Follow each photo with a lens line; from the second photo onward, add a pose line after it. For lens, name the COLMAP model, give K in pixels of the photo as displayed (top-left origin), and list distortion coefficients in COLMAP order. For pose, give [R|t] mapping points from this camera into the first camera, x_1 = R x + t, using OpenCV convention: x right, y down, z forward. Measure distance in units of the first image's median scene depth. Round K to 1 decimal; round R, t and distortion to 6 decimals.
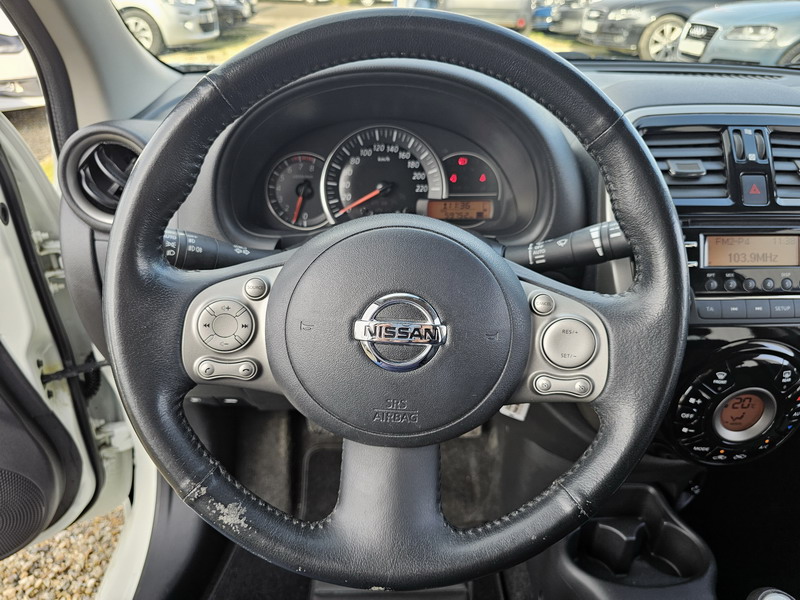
lens RADIAL K [[540.5, 0, 401.9], [0, 540.5, 299.3], [0, 0, 1]] dist [0.053083, -0.041380]
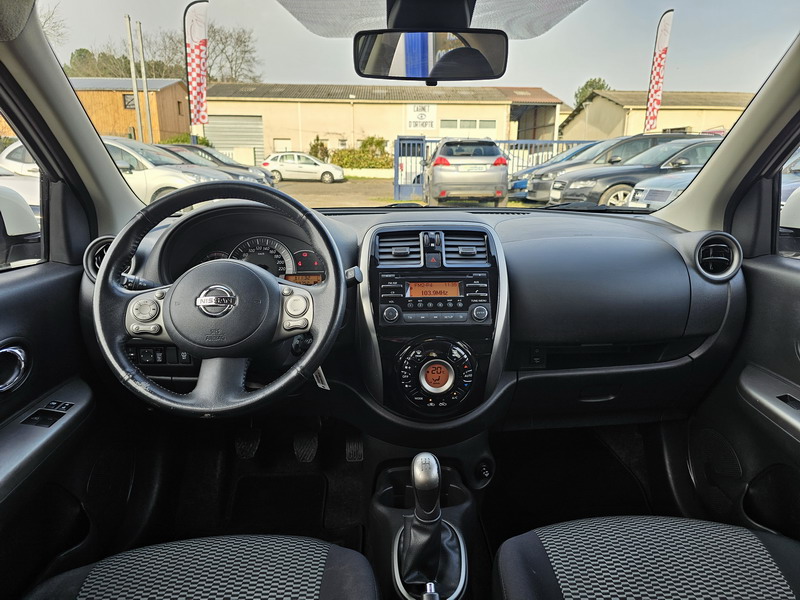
lens RADIAL K [[540.5, 0, 415.2], [0, 540.5, 293.7], [0, 0, 1]] dist [0.053083, -0.041380]
pose [[0.999365, -0.023684, -0.026630, 0.540215], [0.014988, 0.957242, -0.288900, 0.417182], [0.032334, 0.288318, 0.956989, -0.724731]]
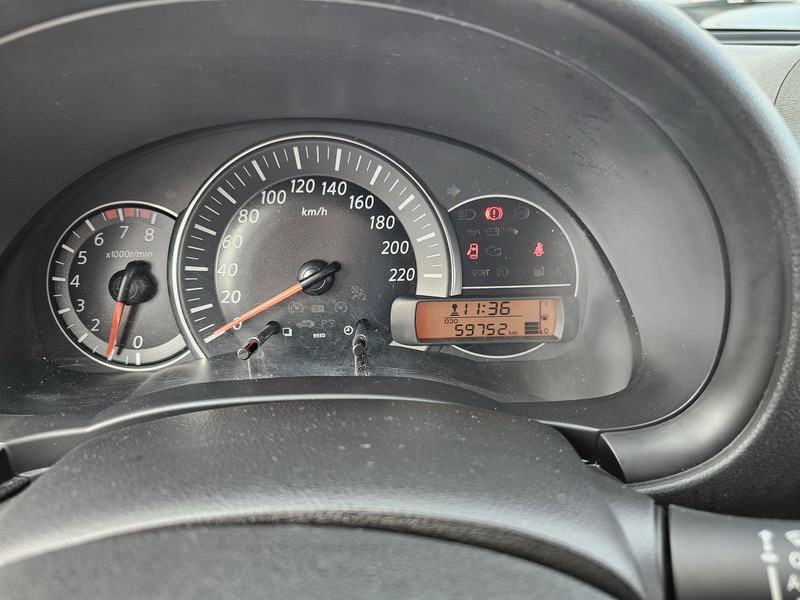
lens RADIAL K [[540.5, 0, 401.1], [0, 540.5, 299.2], [0, 0, 1]] dist [0.053083, -0.041380]
pose [[0.999579, -0.008874, -0.027625, 0.048746], [0.008401, 0.999817, -0.017187, -0.178954], [0.027773, 0.016948, 0.999471, 0.562003]]
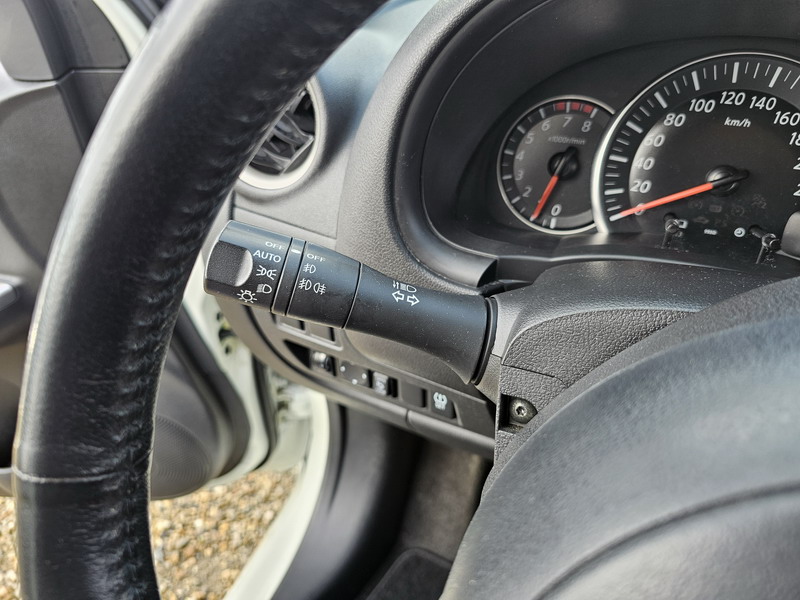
lens RADIAL K [[575.7, 0, 405.7], [0, 575.7, 294.4], [0, 0, 1]] dist [-0.004627, 0.000936]
pose [[0.896012, 0.217363, -0.387190, -0.067793], [-0.179608, 0.974889, 0.131650, -0.118885], [0.406083, -0.048418, 0.912553, 0.386189]]
